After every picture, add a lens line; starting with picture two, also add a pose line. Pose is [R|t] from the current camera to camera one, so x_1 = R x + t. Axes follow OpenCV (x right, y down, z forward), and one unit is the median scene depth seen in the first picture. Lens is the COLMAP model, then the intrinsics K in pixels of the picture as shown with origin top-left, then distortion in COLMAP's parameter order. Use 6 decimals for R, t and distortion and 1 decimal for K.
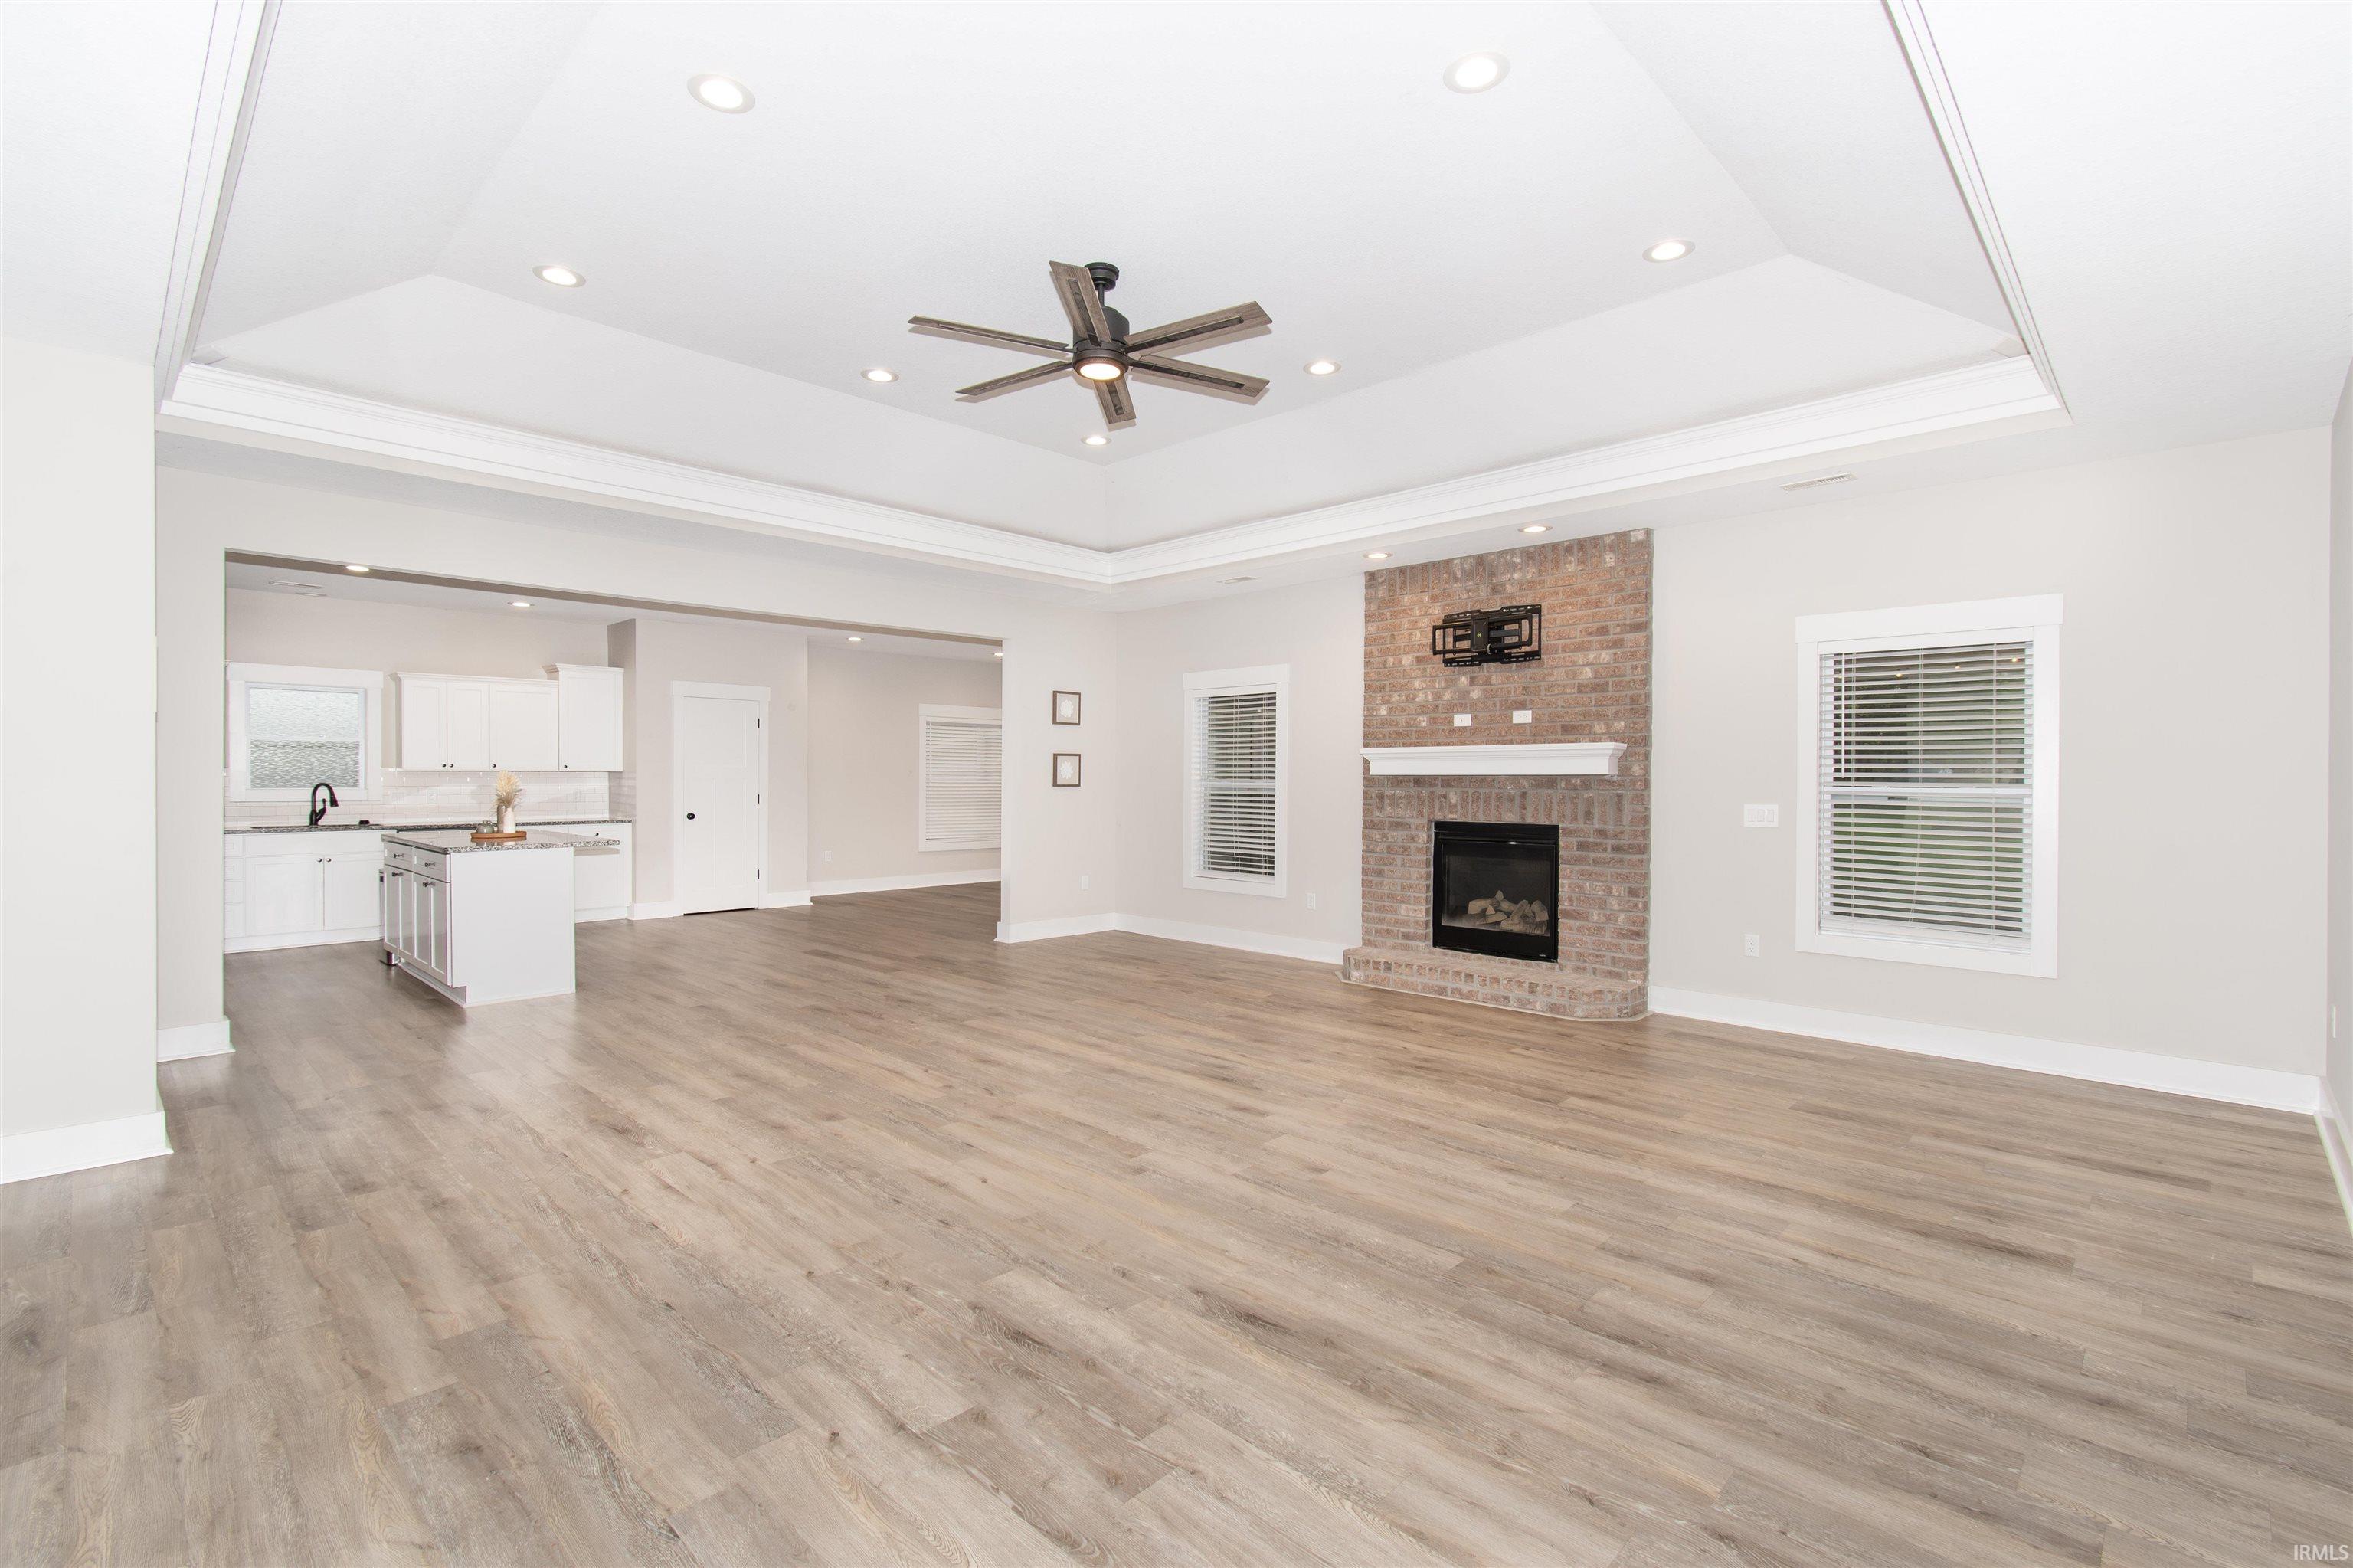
lens RADIAL K [[1036.1, 0, 1154.9], [0, 1036.1, 778.5], [0, 0, 1]] dist [0.005462, -0.003643]
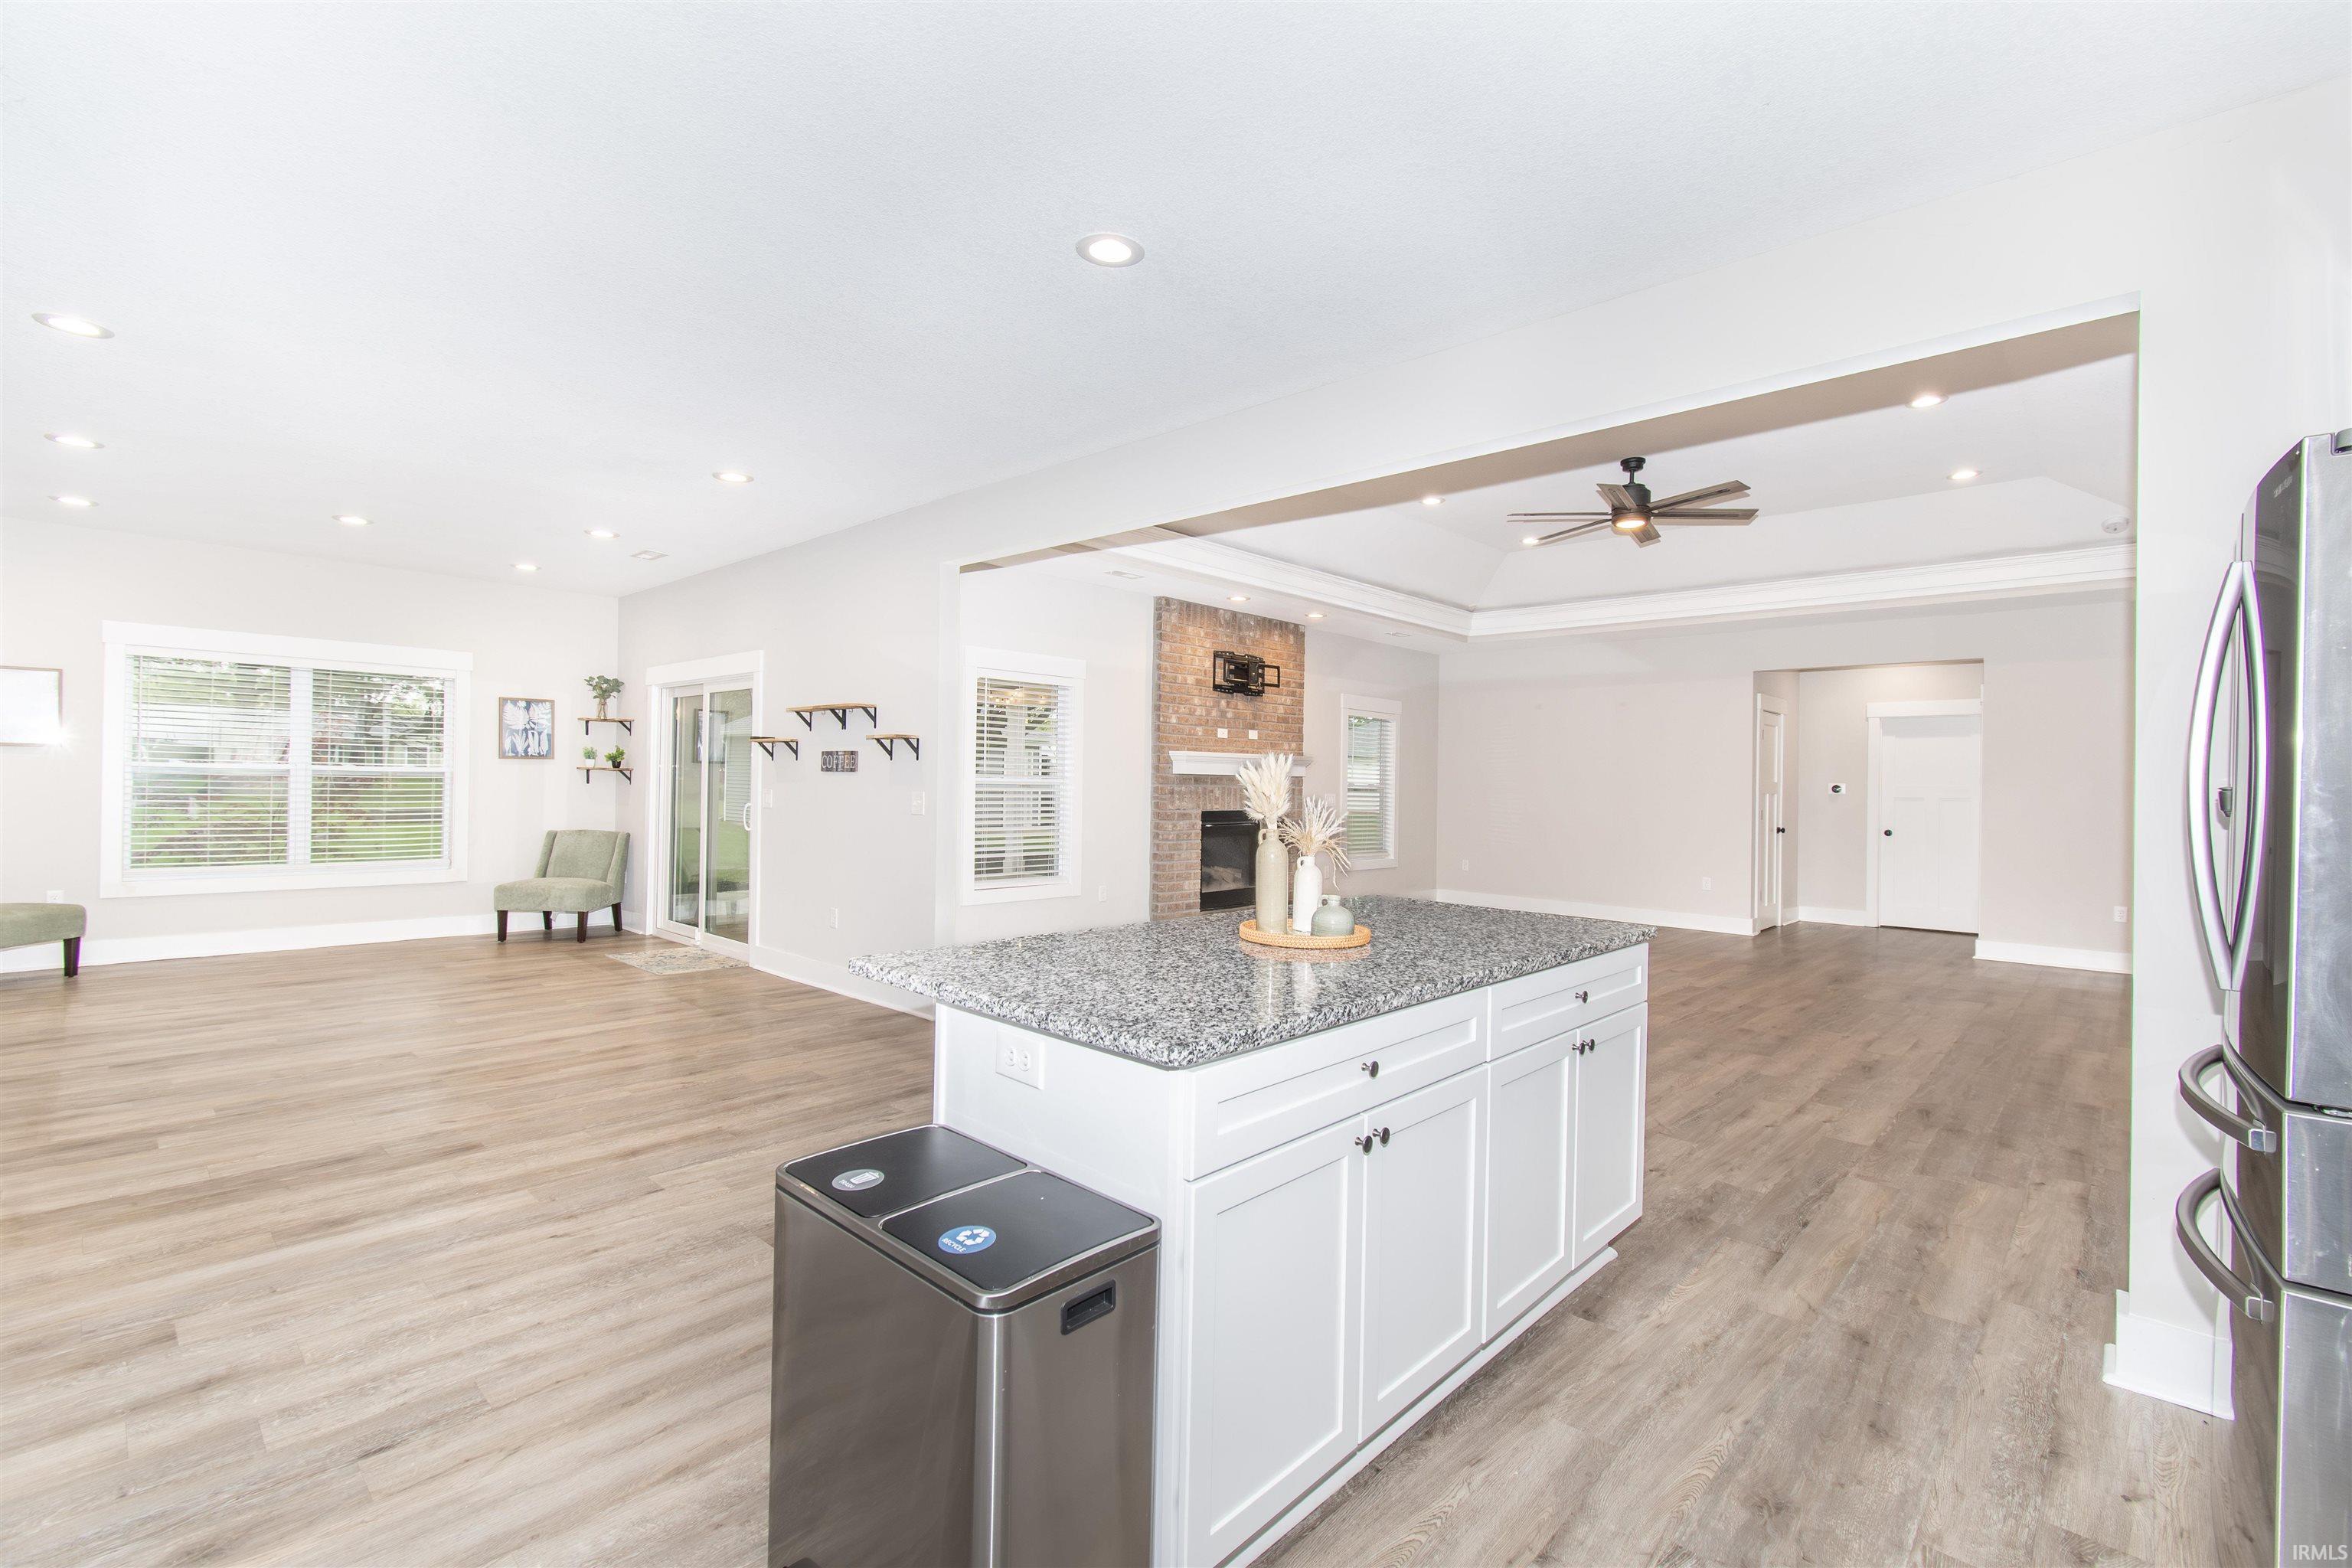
lens RADIAL K [[1035.6, 0, 1174.8], [0, 1035.6, 787.3], [0, 0, 1]] dist [0.005462, -0.003643]
pose [[-0.019203, -0.009898, 0.999767, -1.153268], [-0.017848, 0.999795, 0.009555, 0.000967], [-0.999656, -0.017660, -0.019375, 1.228938]]
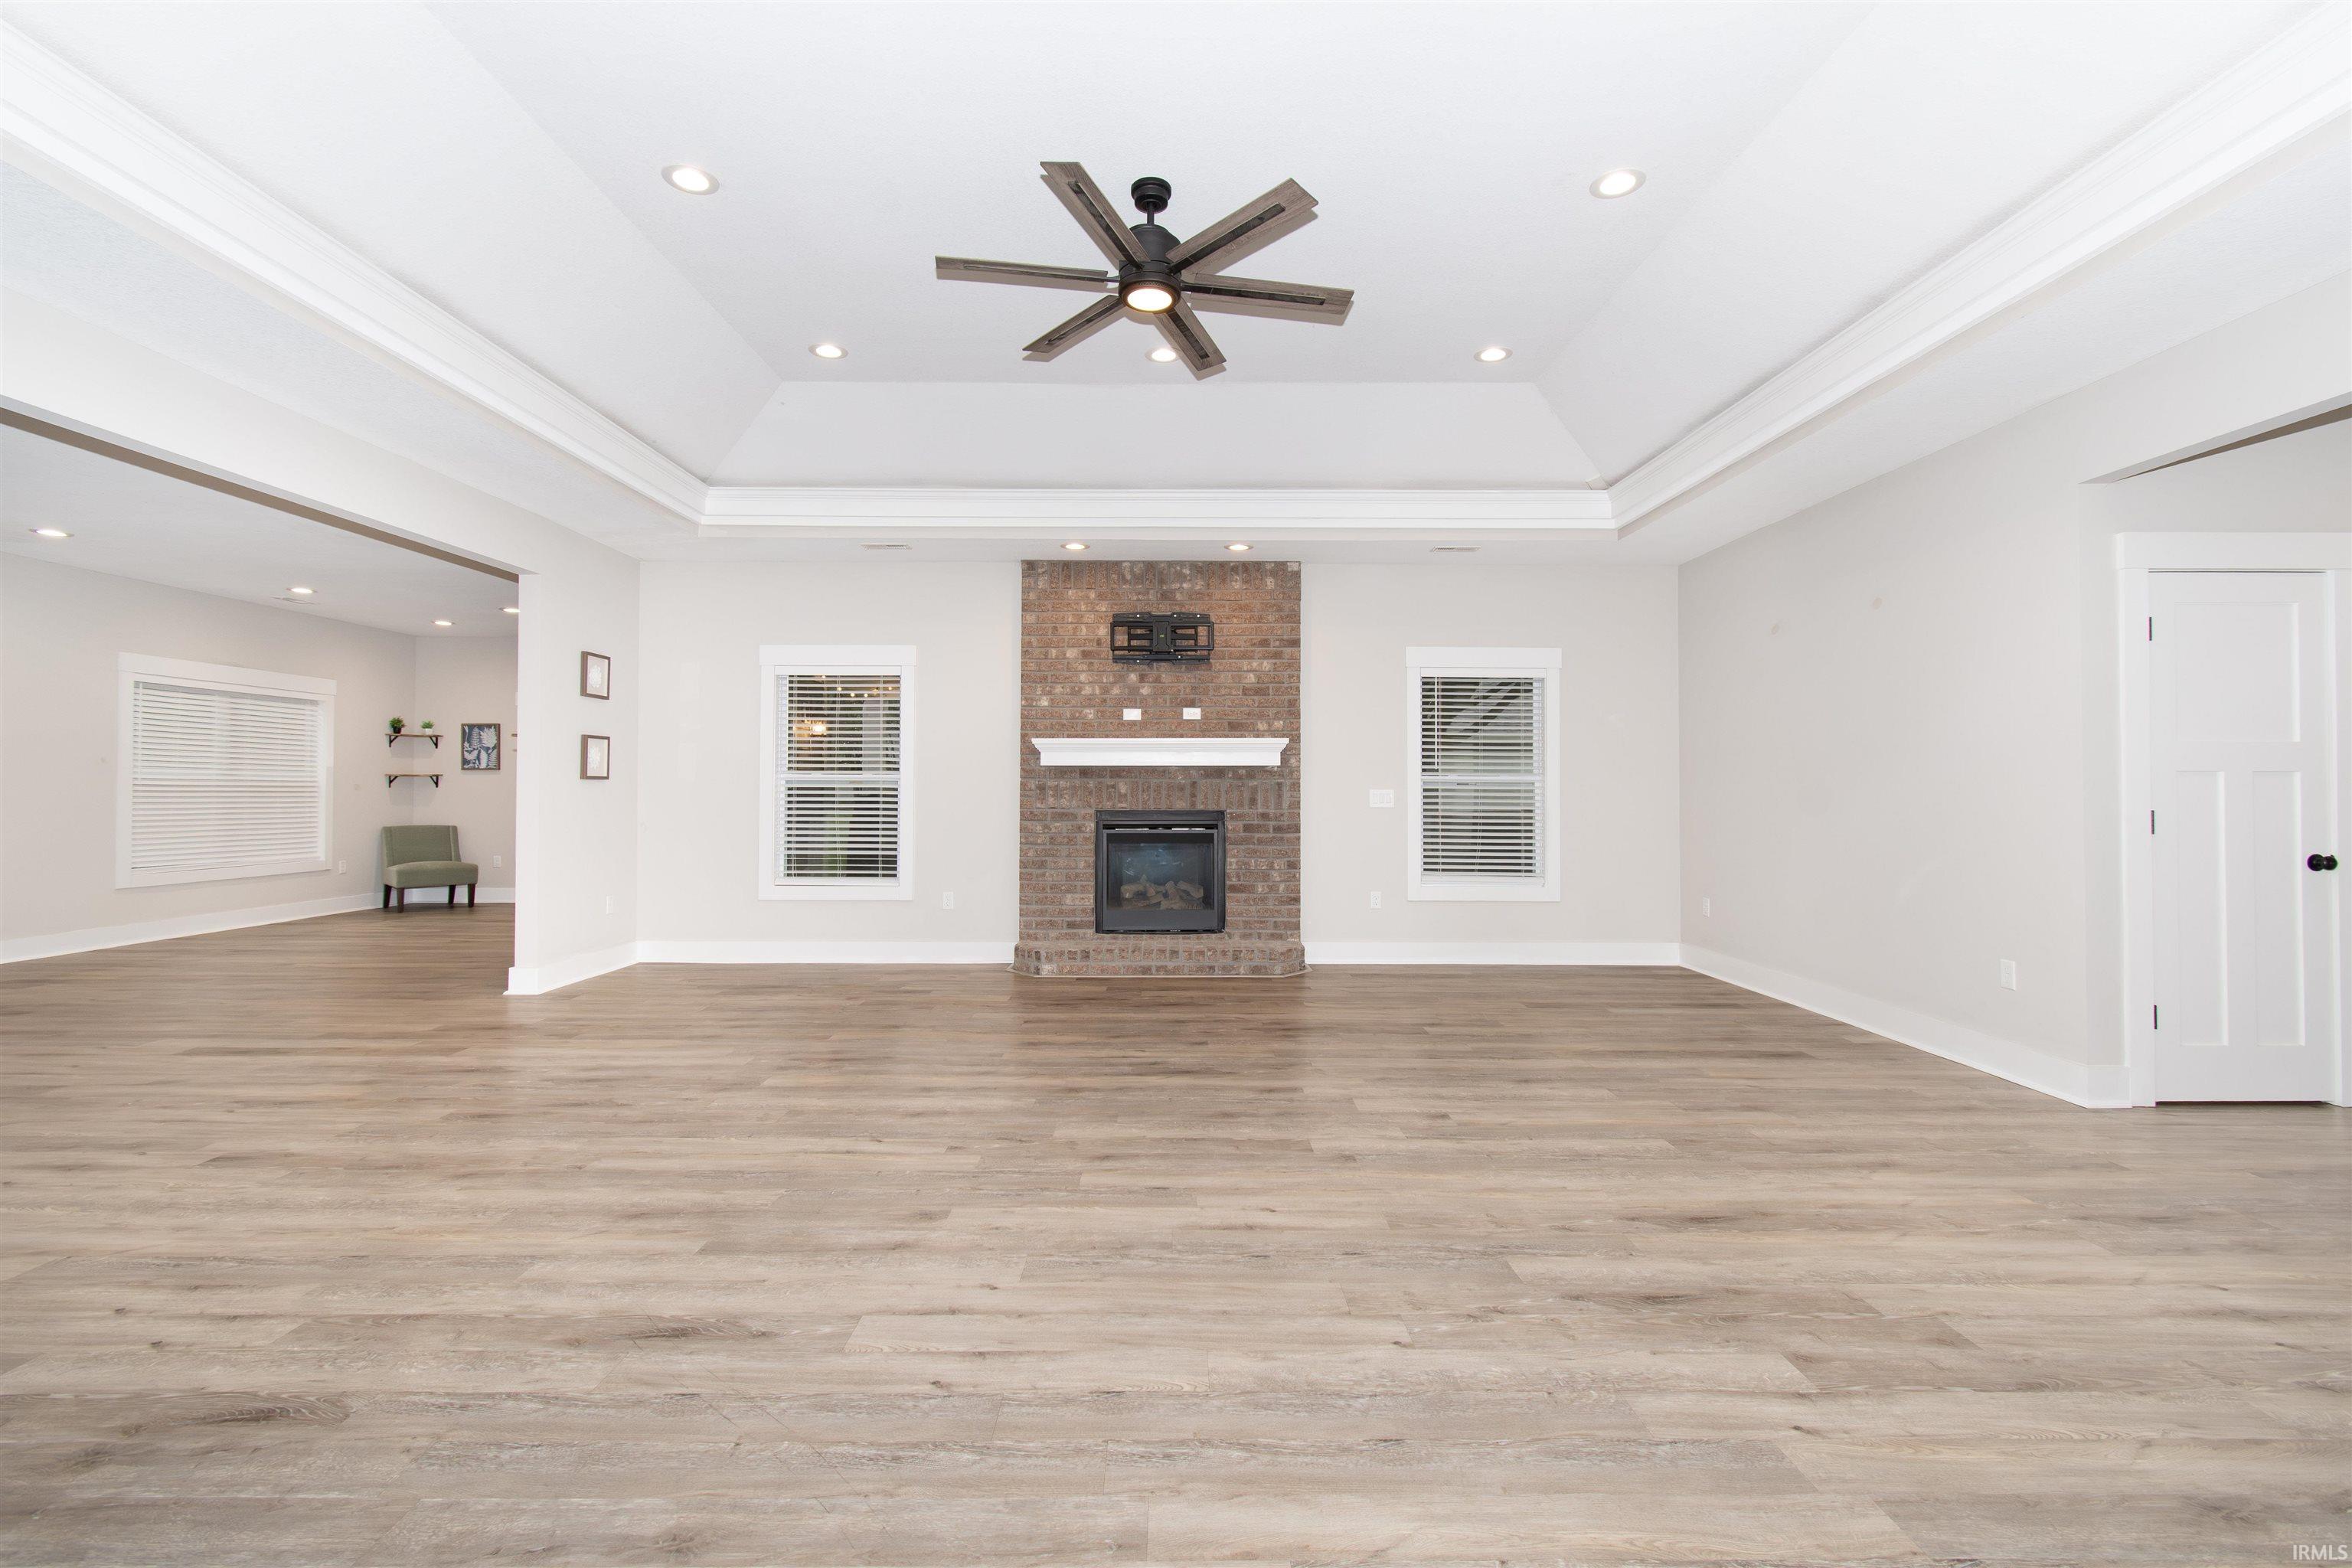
lens RADIAL K [[1035.6, 0, 1158.0], [0, 1035.6, 773.8], [0, 0, 1]] dist [0.005462, -0.003643]
pose [[0.715208, 0.010056, 0.698840, -0.478694], [-0.000254, 0.999900, -0.014128, 0.021857], [-0.698912, 0.009927, 0.715139, 0.255926]]
